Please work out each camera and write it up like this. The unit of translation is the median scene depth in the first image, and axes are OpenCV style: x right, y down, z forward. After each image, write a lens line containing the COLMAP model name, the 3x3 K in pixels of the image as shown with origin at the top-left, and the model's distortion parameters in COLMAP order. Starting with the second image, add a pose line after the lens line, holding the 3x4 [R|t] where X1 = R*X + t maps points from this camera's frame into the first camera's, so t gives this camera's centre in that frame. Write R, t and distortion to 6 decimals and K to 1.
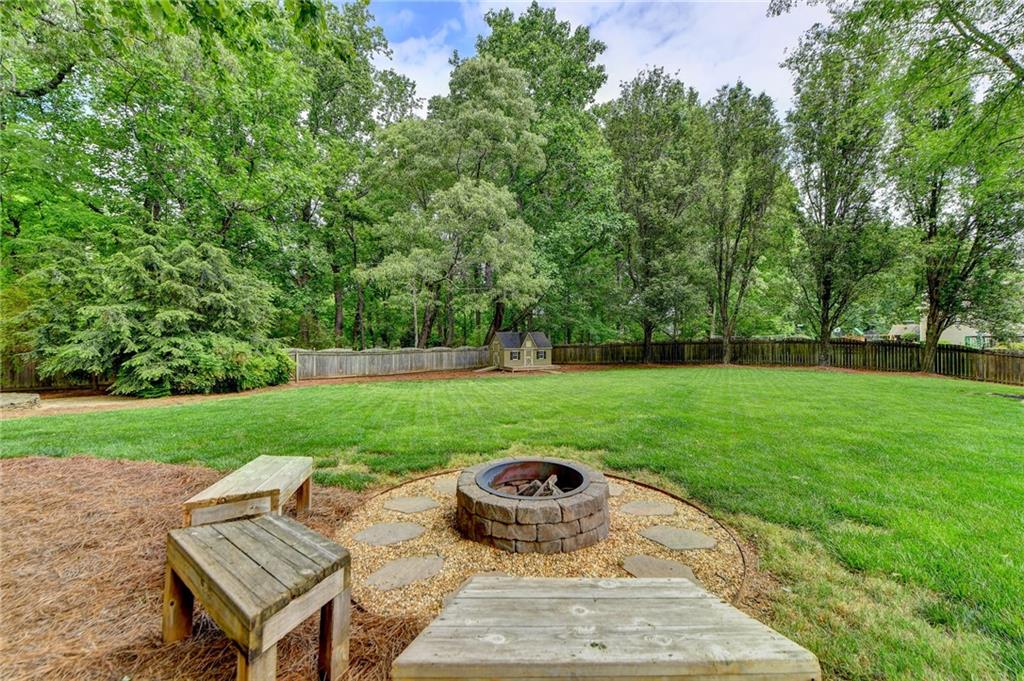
lens RADIAL K [[403.6, 0, 519.6], [0, 403.6, 335.0], [0, 0, 1]] dist [-0.008889, -0.000509]
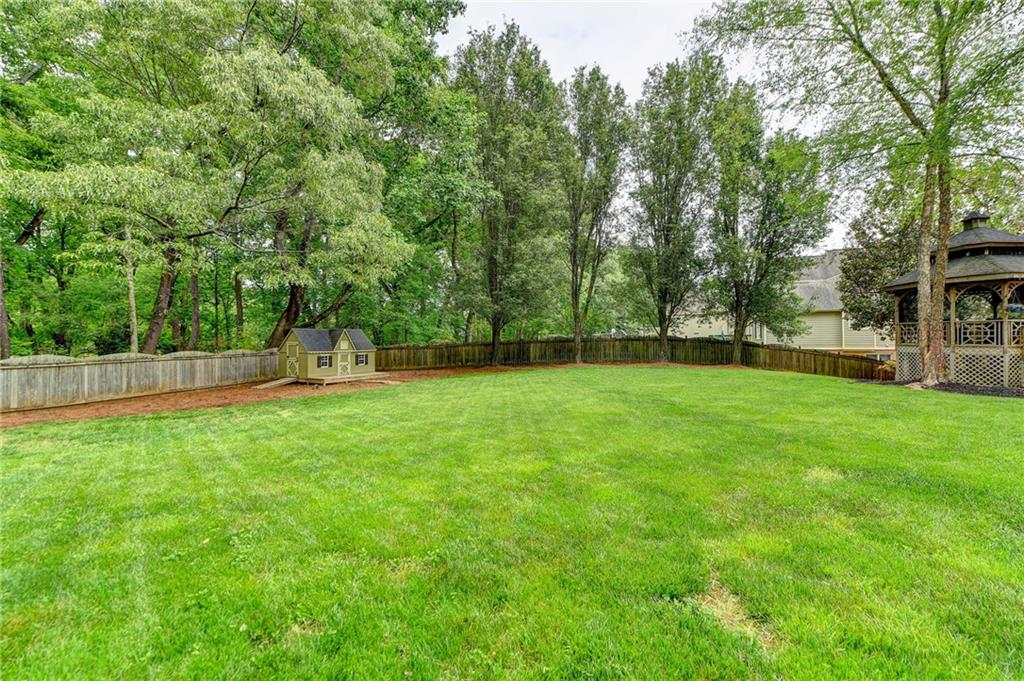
lens RADIAL K [[408.3, 0, 526.1], [0, 408.3, 336.8], [0, 0, 1]] dist [-0.013946, -0.000173]
pose [[0.857949, -0.000995, 0.513734, -0.076373], [0.002233, 0.999996, -0.001792, 0.010082], [-0.513730, 0.002684, 0.857948, 0.216228]]
